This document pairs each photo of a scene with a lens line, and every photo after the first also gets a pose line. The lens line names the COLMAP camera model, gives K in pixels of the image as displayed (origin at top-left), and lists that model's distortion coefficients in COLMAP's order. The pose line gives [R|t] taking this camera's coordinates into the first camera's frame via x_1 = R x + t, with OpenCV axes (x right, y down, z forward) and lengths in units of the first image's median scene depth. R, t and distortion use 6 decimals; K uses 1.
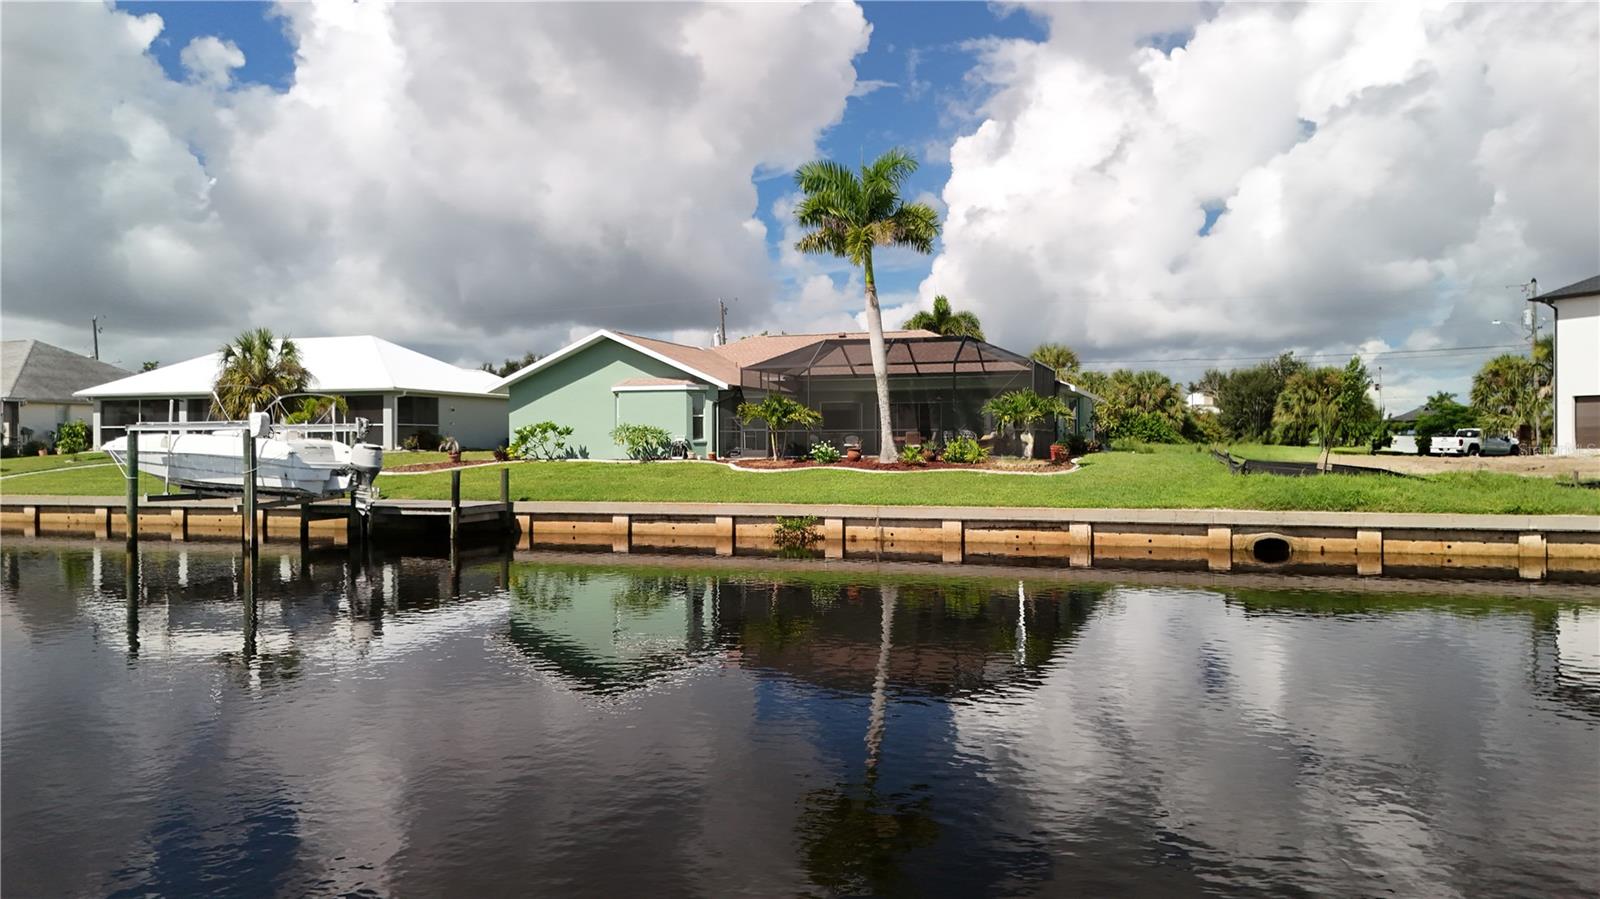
lens RADIAL K [[1174.9, 0, 800.2], [0, 1174.9, 454.3], [0, 0, 1]] dist [0.065276, -0.058090]
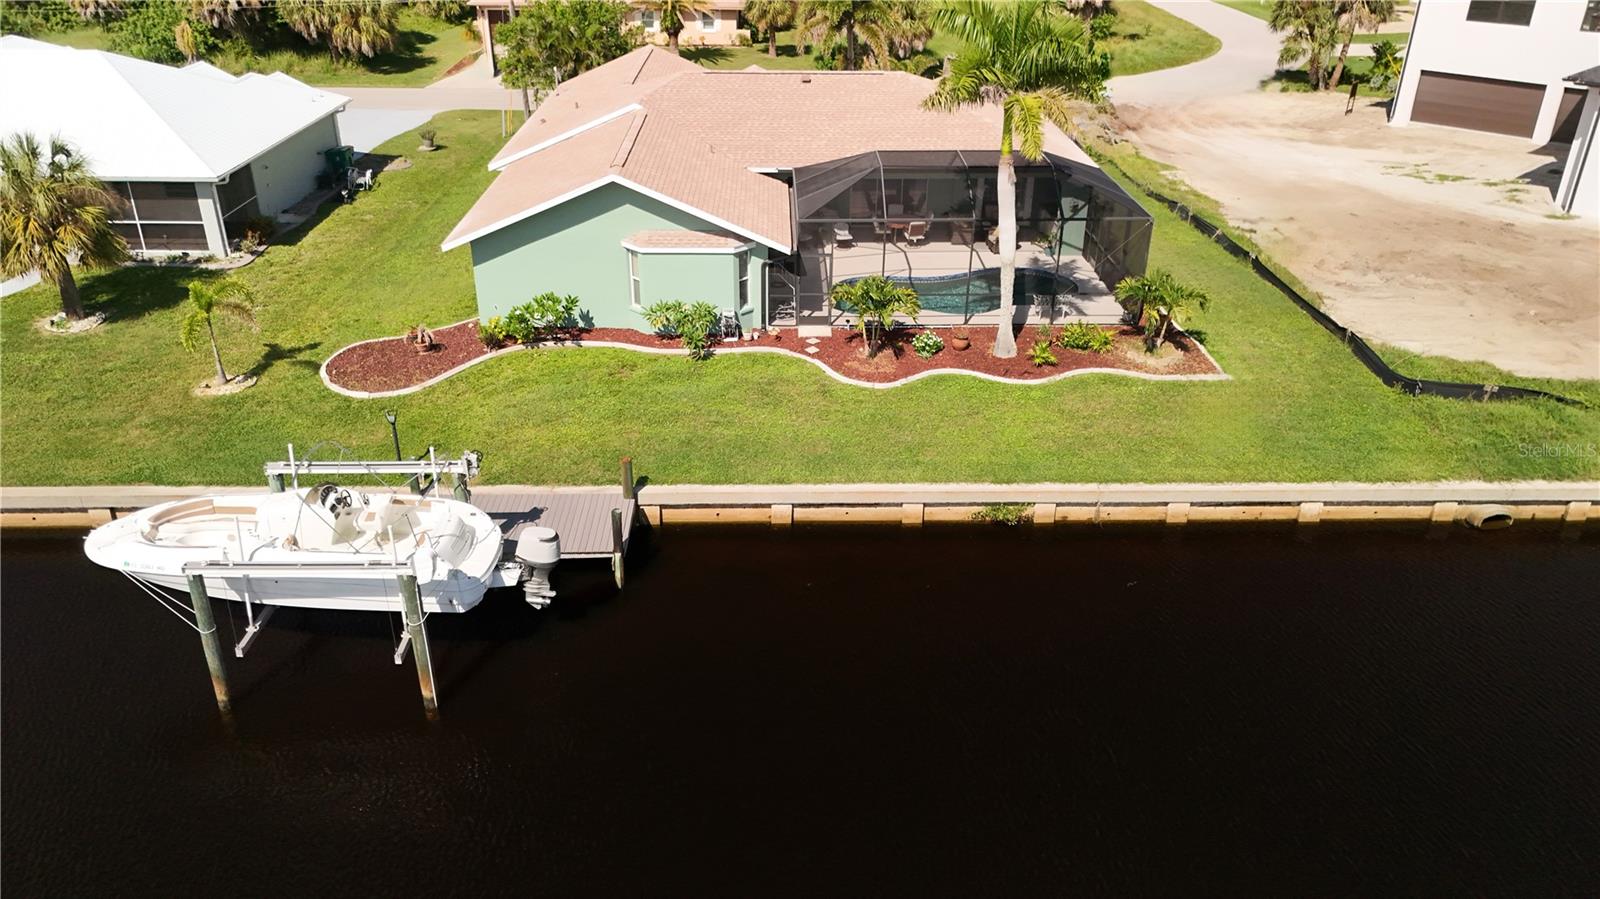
lens RADIAL K [[1174.9, 0, 800.2], [0, 1174.9, 454.3], [0, 0, 1]] dist [0.065276, -0.058090]
pose [[0.939268, -0.143722, 0.311640, -0.323307], [-0.010125, 0.896083, 0.443772, -0.287442], [-0.343035, -0.419976, 0.840206, 0.245768]]
